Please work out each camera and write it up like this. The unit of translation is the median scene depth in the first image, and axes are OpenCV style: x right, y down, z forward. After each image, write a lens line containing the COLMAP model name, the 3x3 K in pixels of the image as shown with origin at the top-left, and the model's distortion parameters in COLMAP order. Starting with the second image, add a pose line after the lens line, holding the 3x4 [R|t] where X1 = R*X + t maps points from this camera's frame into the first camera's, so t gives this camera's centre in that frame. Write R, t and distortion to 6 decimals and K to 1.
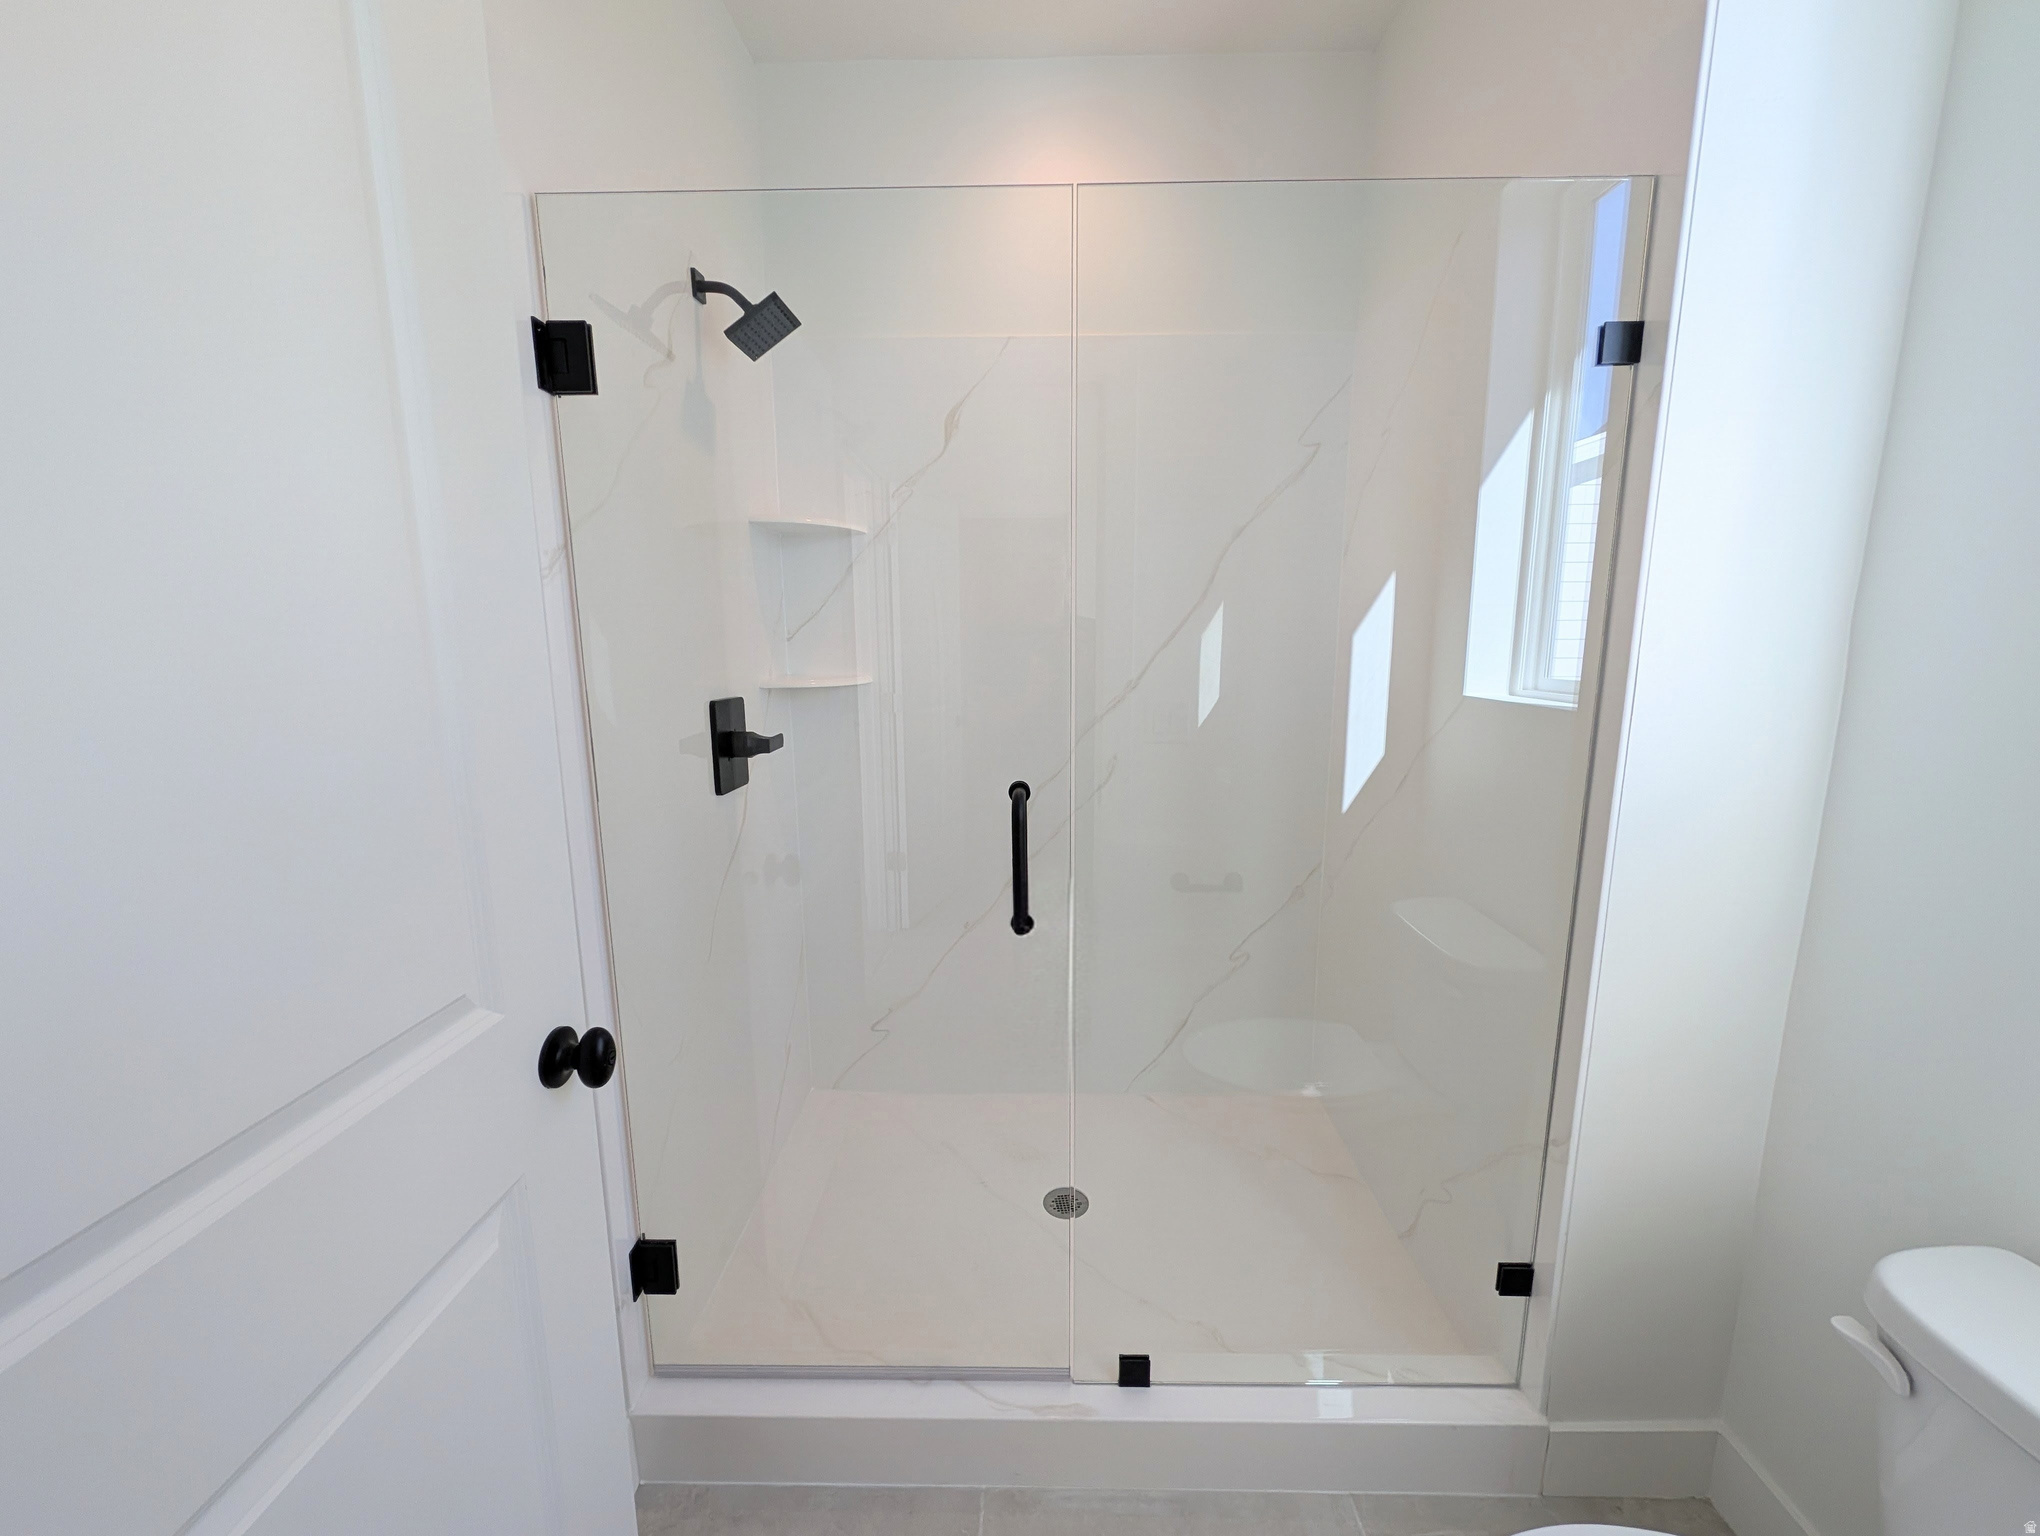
lens RADIAL K [[784.9, 0, 1024.4], [0, 784.9, 770.4], [0, 0, 1]] dist [0.000525, -0.000081]
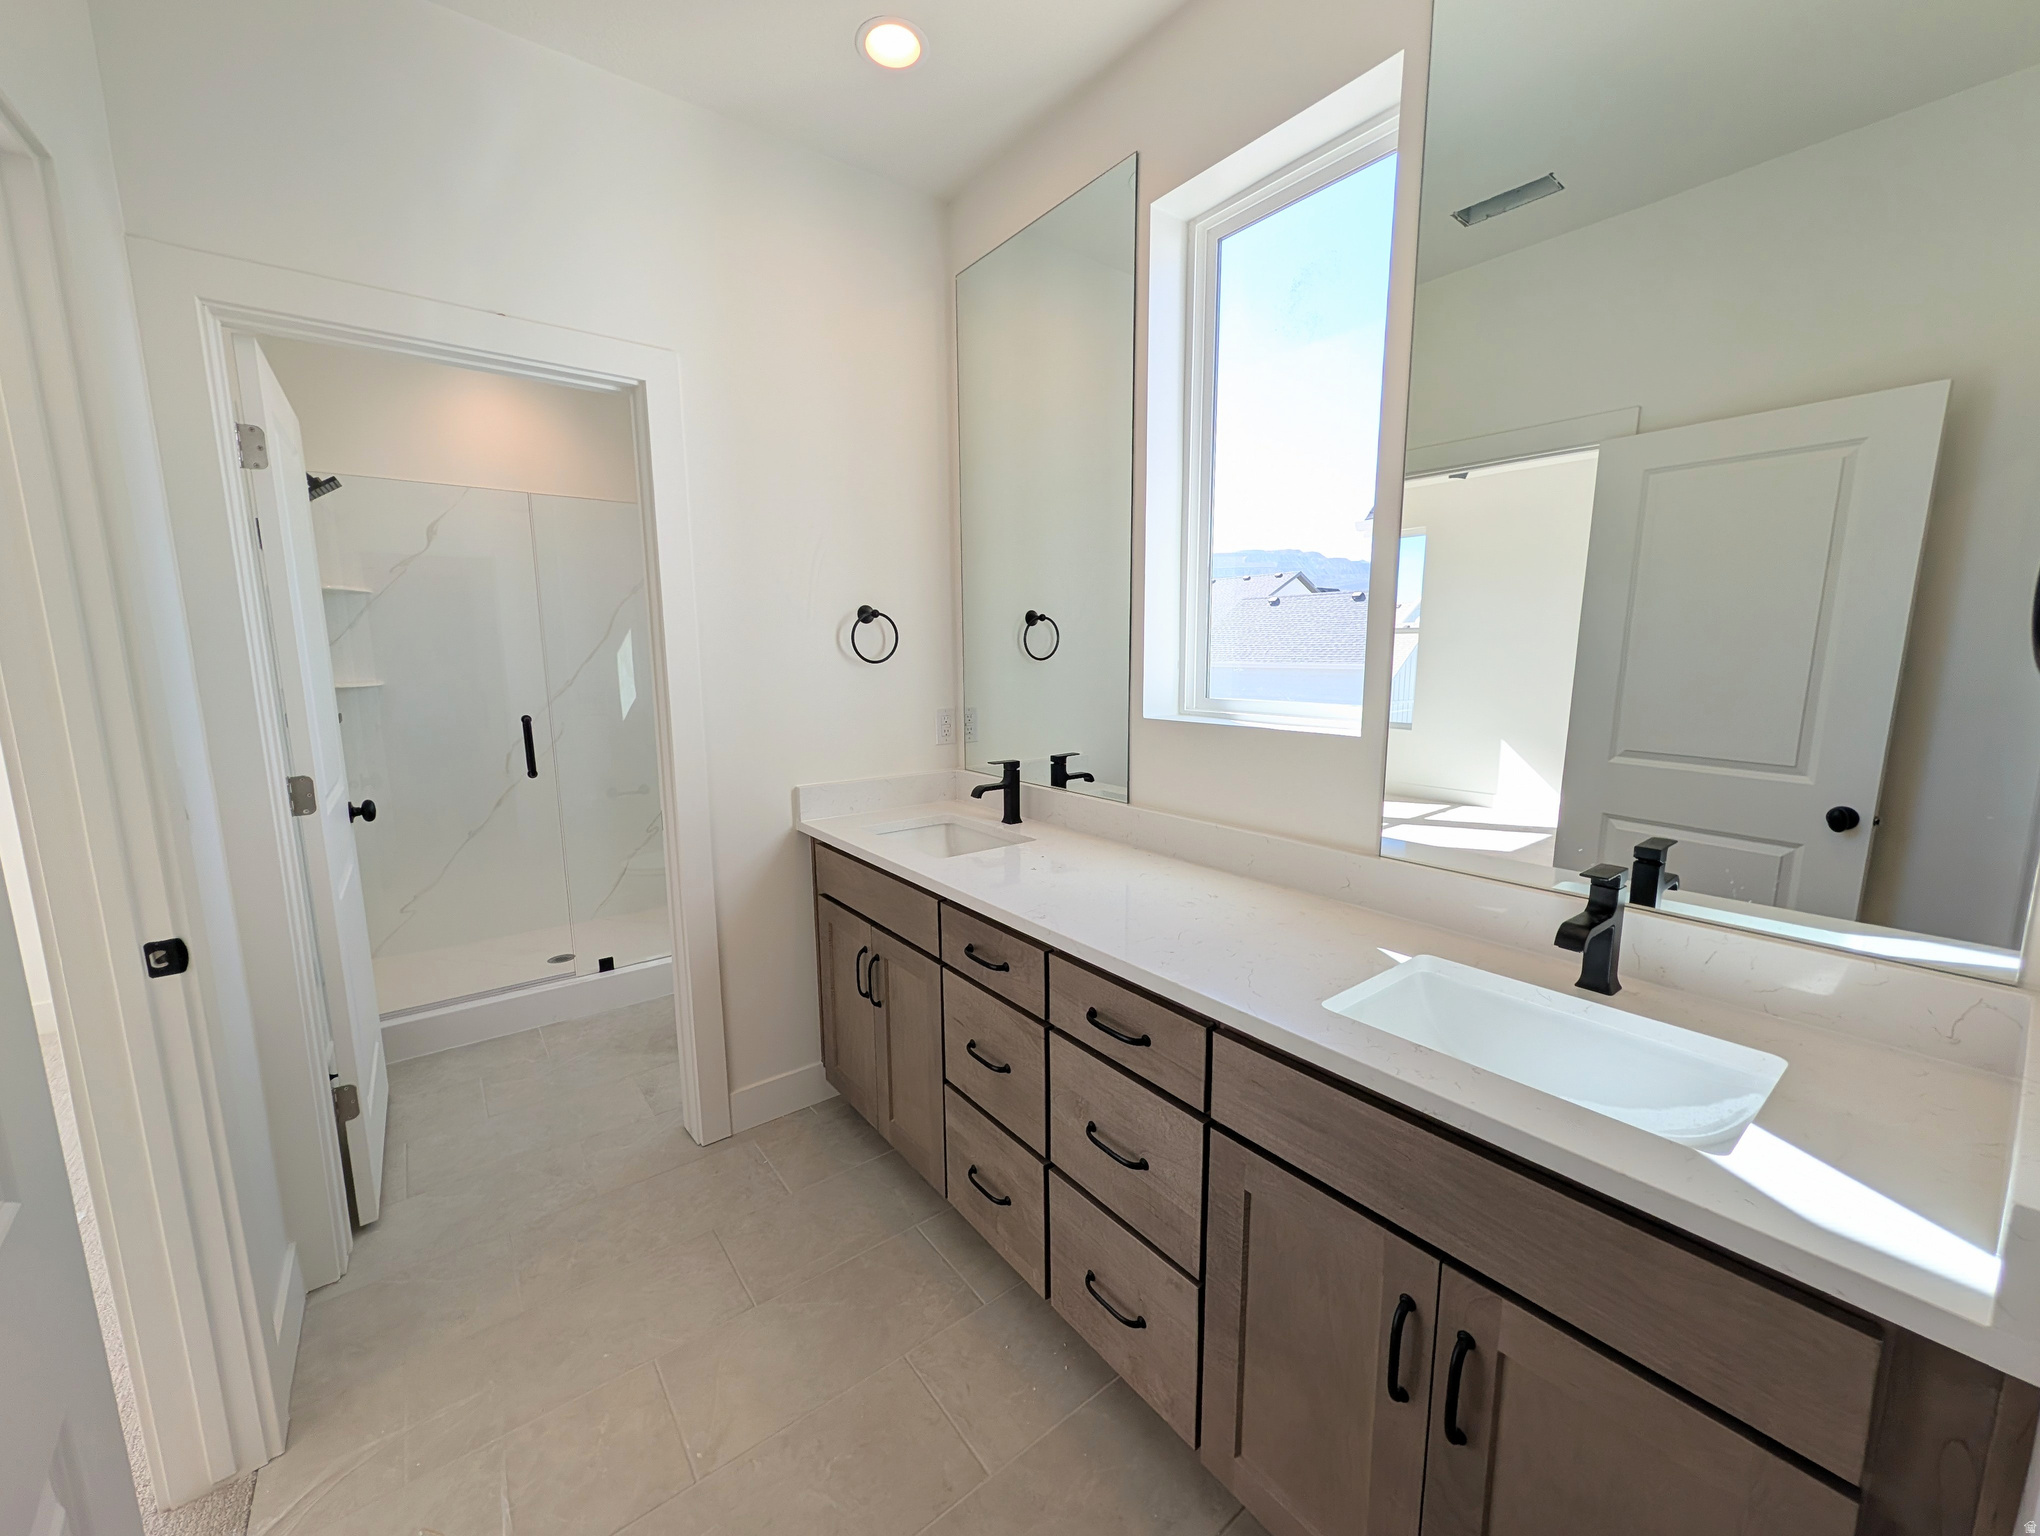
lens RADIAL K [[786.8, 0, 1023.5], [0, 786.8, 772.6], [0, 0, 1]] dist [0.000502, -0.000030]
pose [[0.784938, -0.095558, 0.612161, -0.271151], [0.102890, 0.994420, 0.023299, 0.257618], [-0.610971, 0.044697, 0.790390, -1.677662]]
